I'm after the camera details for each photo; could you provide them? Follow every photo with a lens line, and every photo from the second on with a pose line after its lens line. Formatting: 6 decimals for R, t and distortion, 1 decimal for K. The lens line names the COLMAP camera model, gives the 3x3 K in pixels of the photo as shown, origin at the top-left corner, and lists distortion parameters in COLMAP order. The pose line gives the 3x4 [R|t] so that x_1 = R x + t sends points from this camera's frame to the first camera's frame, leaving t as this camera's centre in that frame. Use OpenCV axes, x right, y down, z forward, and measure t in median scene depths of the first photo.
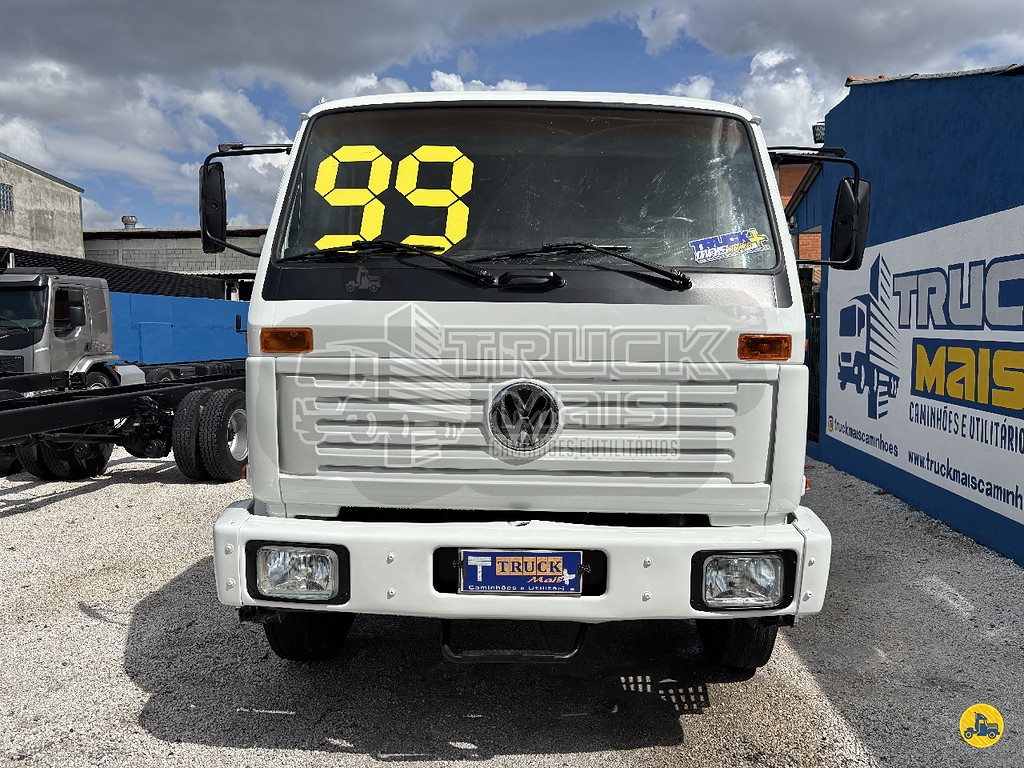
lens RADIAL K [[781.0, 0, 512.0], [0, 781.0, 384.0], [0, 0, 1]] dist [0.028792, -0.006806]
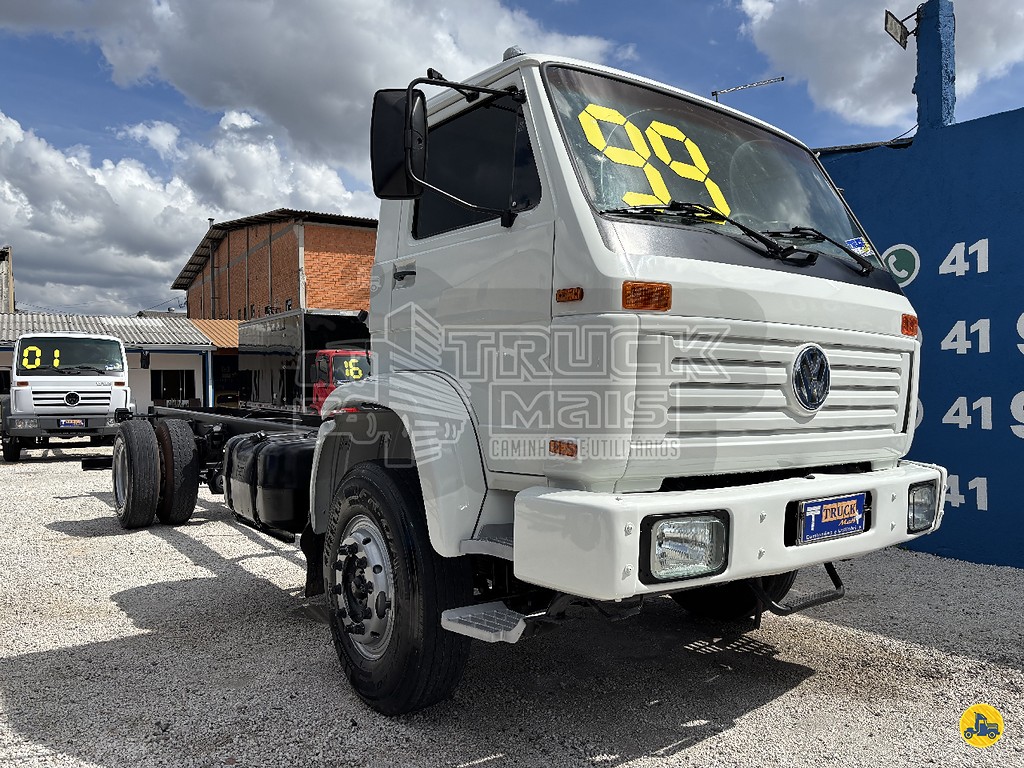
lens RADIAL K [[781.0, 0, 512.0], [0, 781.0, 384.0], [0, 0, 1]] dist [0.028792, -0.006806]
pose [[0.785171, -0.003985, 0.619266, -0.987855], [0.049492, 0.997185, -0.056334, 0.090532], [-0.617298, 0.074881, 0.783158, 0.387977]]
